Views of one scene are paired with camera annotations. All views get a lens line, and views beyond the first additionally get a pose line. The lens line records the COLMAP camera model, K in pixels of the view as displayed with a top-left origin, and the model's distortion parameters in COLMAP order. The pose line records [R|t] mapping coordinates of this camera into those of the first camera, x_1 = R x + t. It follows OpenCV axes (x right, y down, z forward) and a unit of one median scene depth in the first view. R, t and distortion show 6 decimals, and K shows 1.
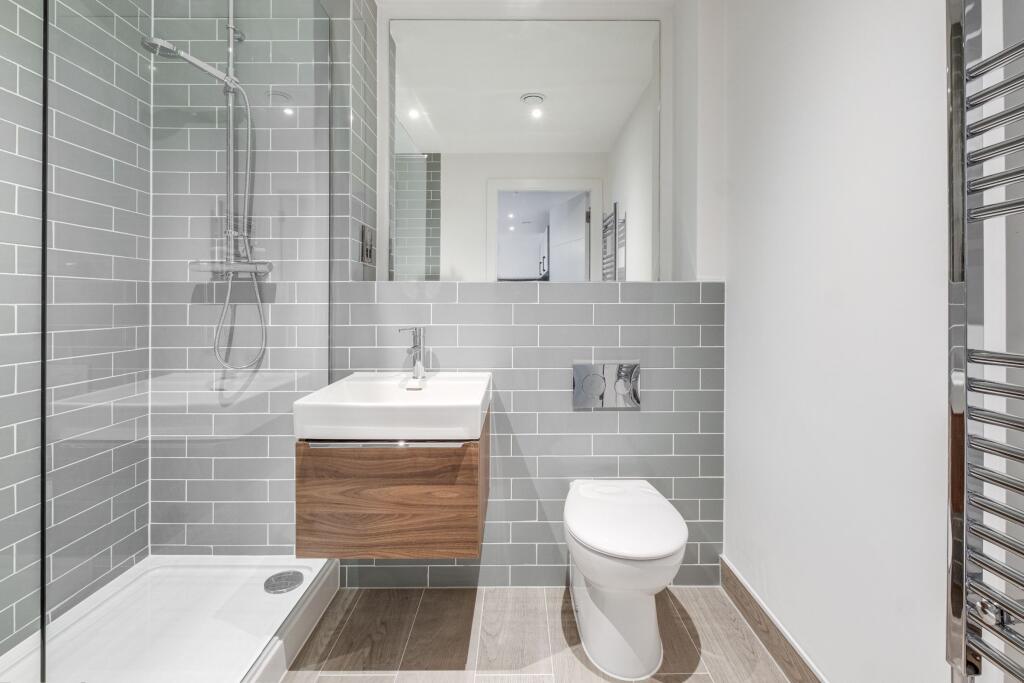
lens RADIAL K [[486.6, 0, 516.3], [0, 486.6, 298.7], [0, 0, 1]] dist [-0.000799, -0.000688]
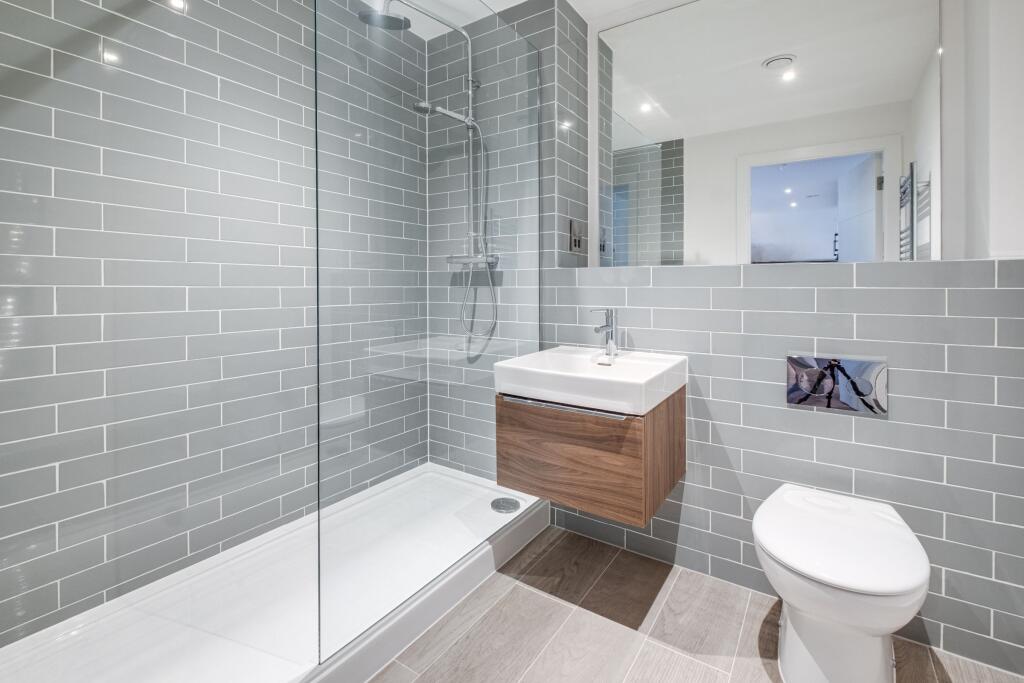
lens RADIAL K [[462.2, 0, 511.7], [0, 462.2, 286.6], [0, 0, 1]] dist [-0.000720, -0.003217]
pose [[0.827046, 0.002309, -0.562129, 0.209809], [0.002168, 0.999971, 0.007297, 0.000496], [0.562130, -0.007254, 0.827017, 0.011369]]
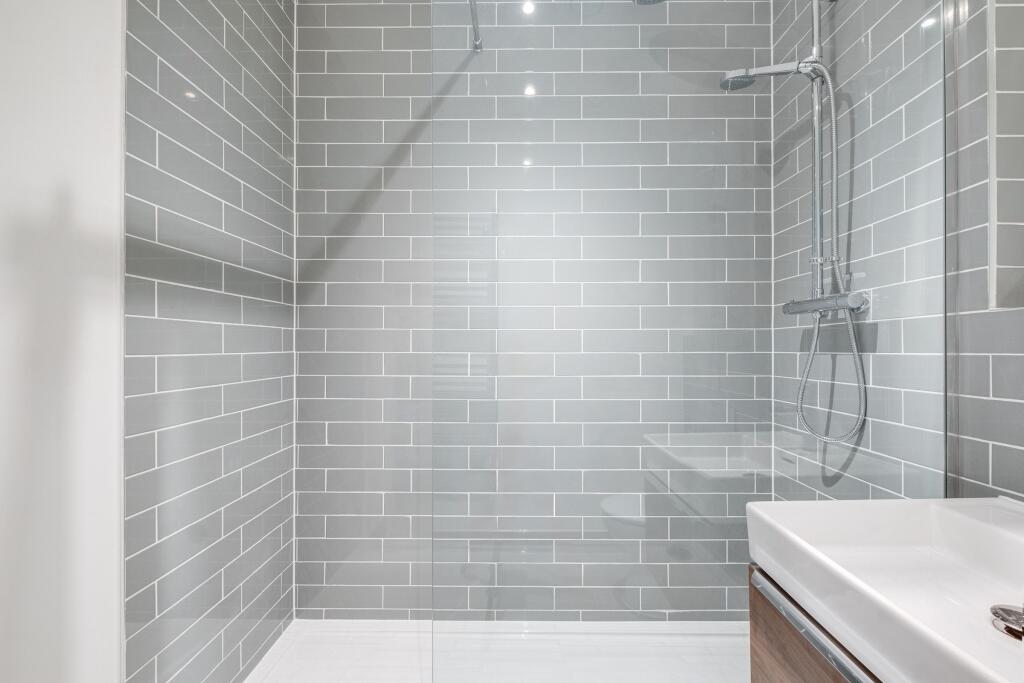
lens RADIAL K [[472.7, 0, 580.8], [0, 472.7, 347.6], [0, 0, 1]] dist [-0.000530, -0.000093]
pose [[-0.005846, -0.001180, -0.999982, 0.152434], [0.009910, 0.999950, -0.001237, -0.001247], [0.999934, -0.009917, -0.005834, 0.611414]]
